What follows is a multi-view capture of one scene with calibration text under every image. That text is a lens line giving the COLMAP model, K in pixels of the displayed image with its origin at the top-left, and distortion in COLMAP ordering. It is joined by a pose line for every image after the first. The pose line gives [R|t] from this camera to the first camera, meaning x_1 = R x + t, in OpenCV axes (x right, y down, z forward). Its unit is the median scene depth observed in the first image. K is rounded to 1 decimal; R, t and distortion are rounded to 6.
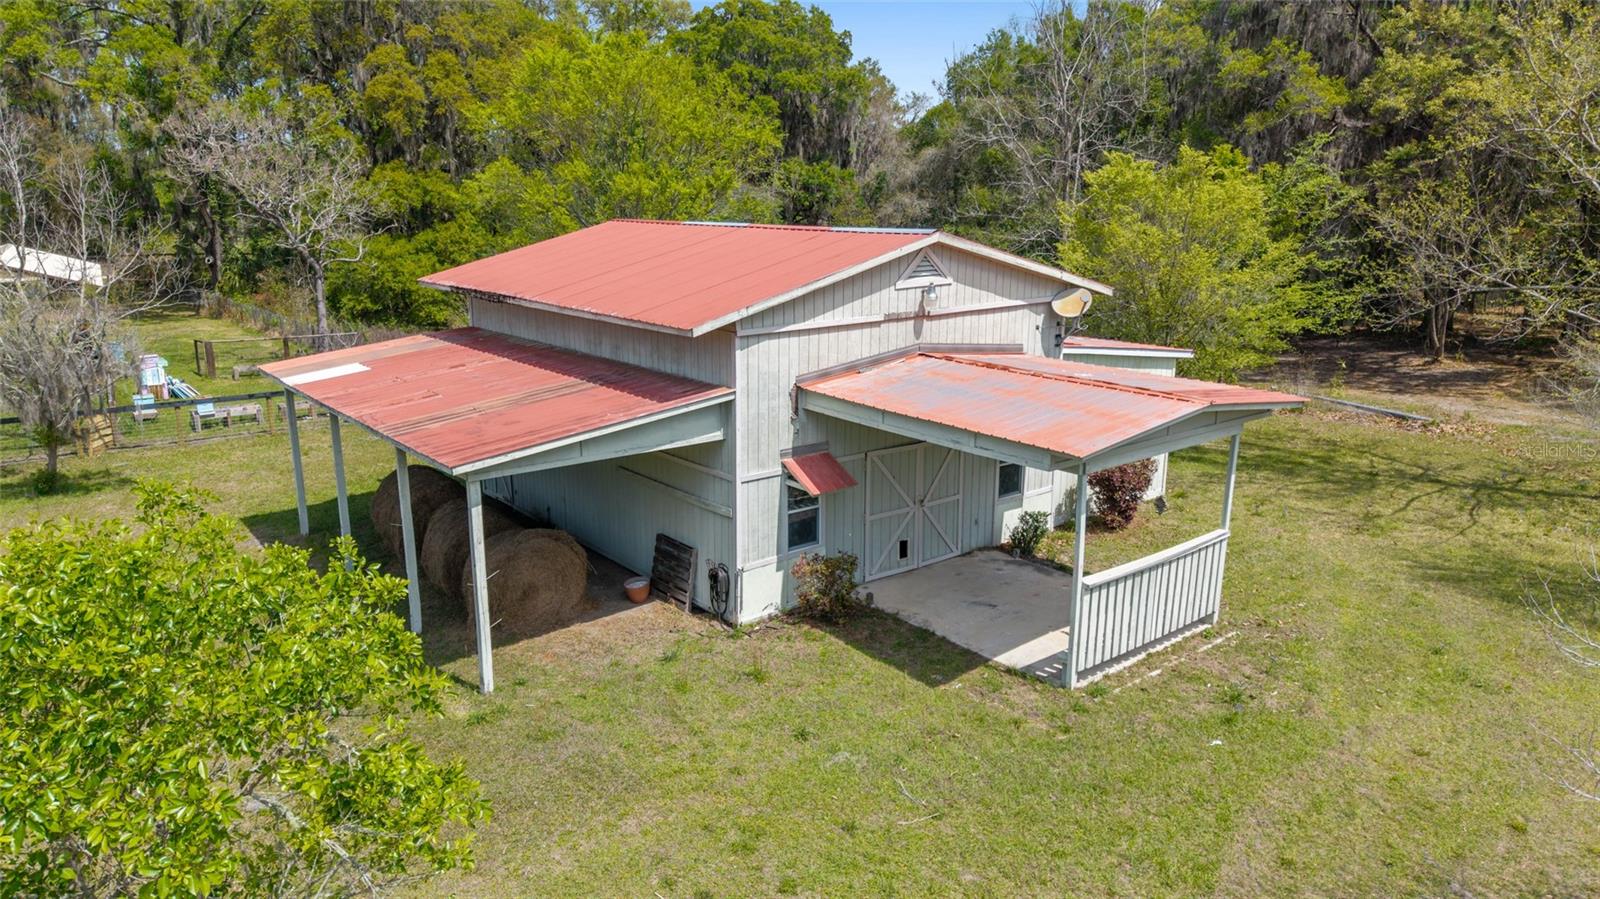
lens RADIAL K [[1077.1, 0, 801.7], [0, 1077.1, 460.1], [0, 0, 1]] dist [0.065144, -0.113608]
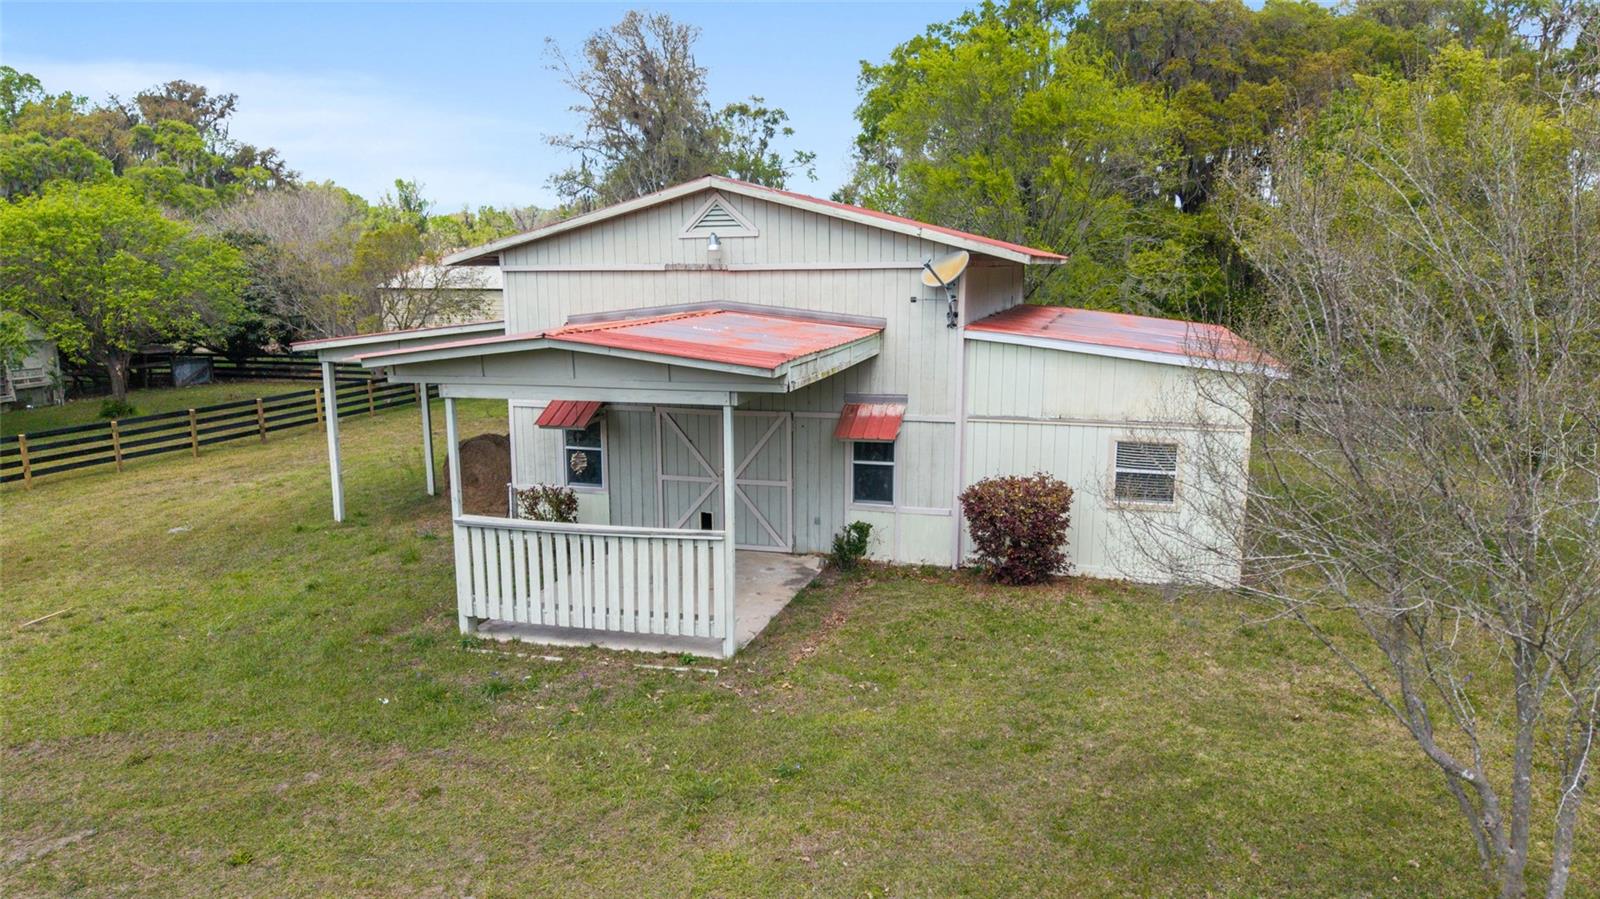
lens RADIAL K [[1077.1, 0, 801.7], [0, 1077.1, 460.1], [0, 0, 1]] dist [0.065144, -0.113608]
pose [[0.579290, 0.142999, -0.802480, 0.603461], [-0.193473, 0.980479, 0.035054, -0.012762], [0.791828, 0.134952, 0.595648, 0.344384]]
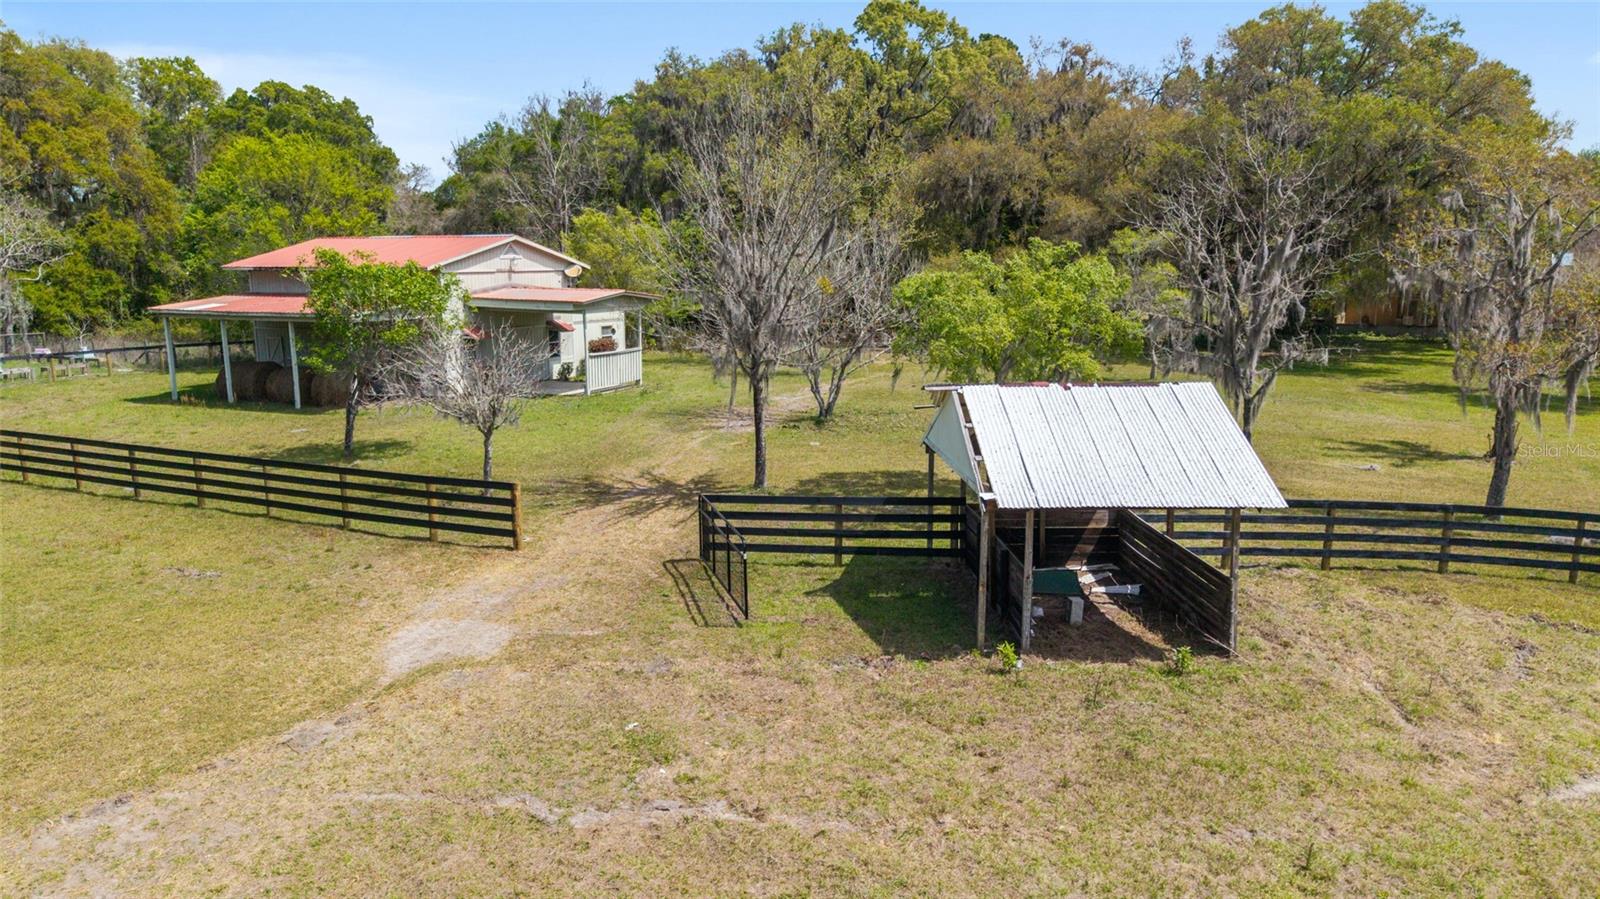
lens RADIAL K [[1077.1, 0, 801.7], [0, 1077.1, 460.1], [0, 0, 1]] dist [0.065144, -0.113608]
pose [[0.897961, -0.083068, 0.432164, -0.243154], [0.109042, 0.993399, -0.035625, 0.278675], [-0.426351, 0.079114, 0.901091, -0.887240]]
